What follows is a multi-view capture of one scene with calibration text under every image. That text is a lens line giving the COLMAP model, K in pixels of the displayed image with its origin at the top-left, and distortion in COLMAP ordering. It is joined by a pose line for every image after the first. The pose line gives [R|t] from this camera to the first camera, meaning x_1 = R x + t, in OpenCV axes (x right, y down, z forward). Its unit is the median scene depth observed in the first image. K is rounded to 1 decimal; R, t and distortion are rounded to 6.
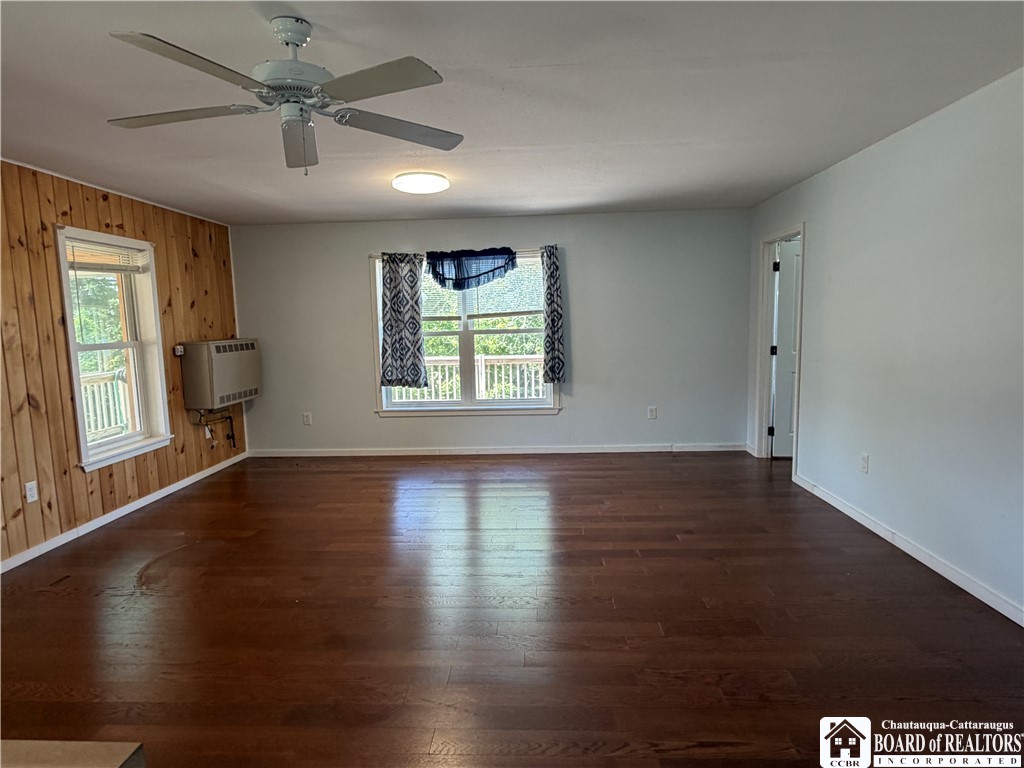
lens RADIAL K [[604.2, 0, 510.5], [0, 604.2, 386.2], [0, 0, 1]] dist [0.000282, -0.001254]
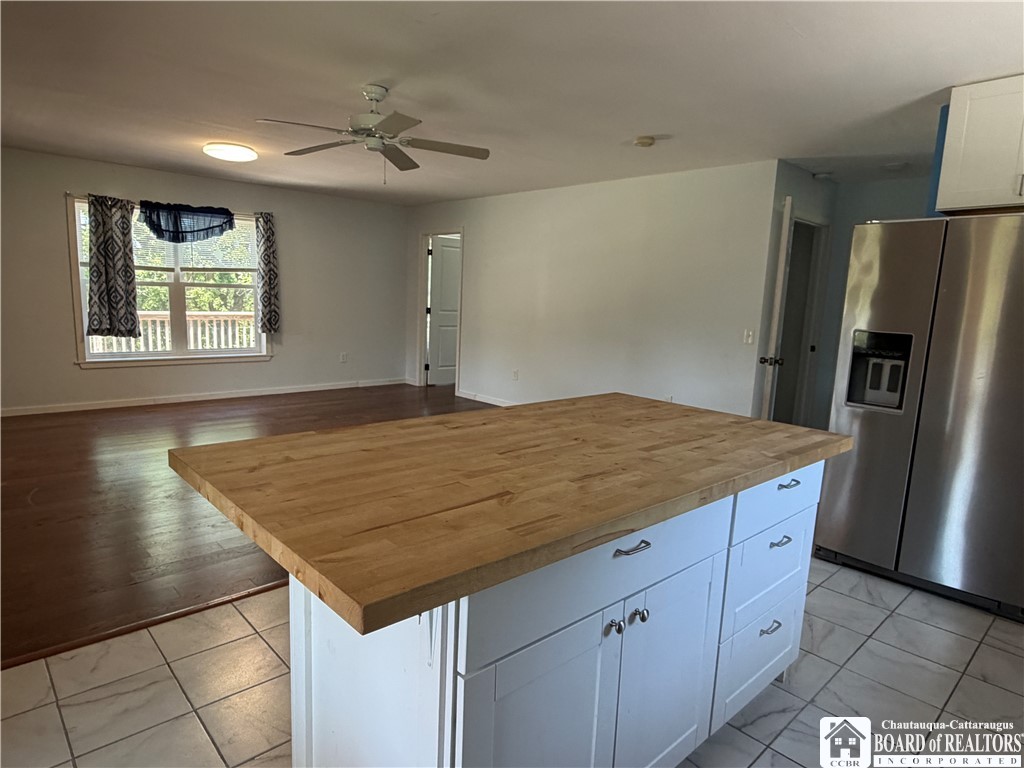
lens RADIAL K [[604.2, 0, 511.7], [0, 604.2, 385.4], [0, 0, 1]] dist [0.000282, -0.001254]
pose [[0.693088, -0.055925, 0.718680, -0.448763], [0.022155, 0.998168, 0.056308, 0.040188], [-0.720513, -0.023104, 0.693057, -0.139692]]
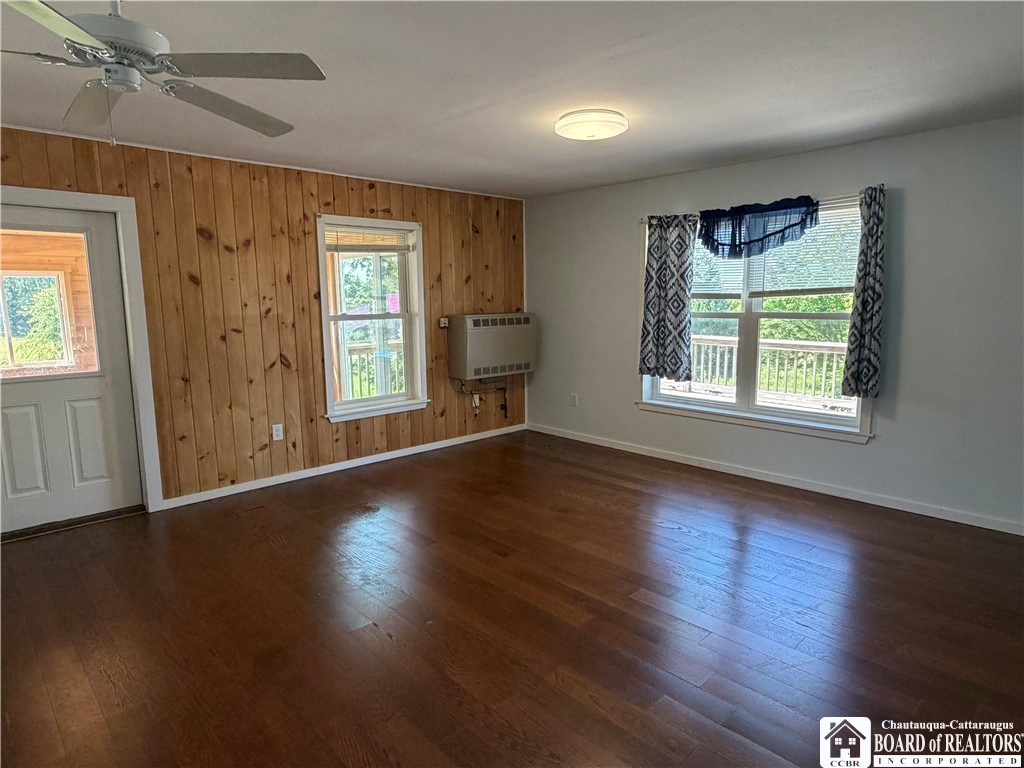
lens RADIAL K [[604.2, 0, 515.9], [0, 604.2, 381.5], [0, 0, 1]] dist [0.000282, -0.001254]
pose [[0.726073, 0.114694, -0.677985, 0.248178], [-0.084372, 0.993400, 0.077697, -0.042302], [0.682422, 0.000789, 0.730958, 0.258983]]
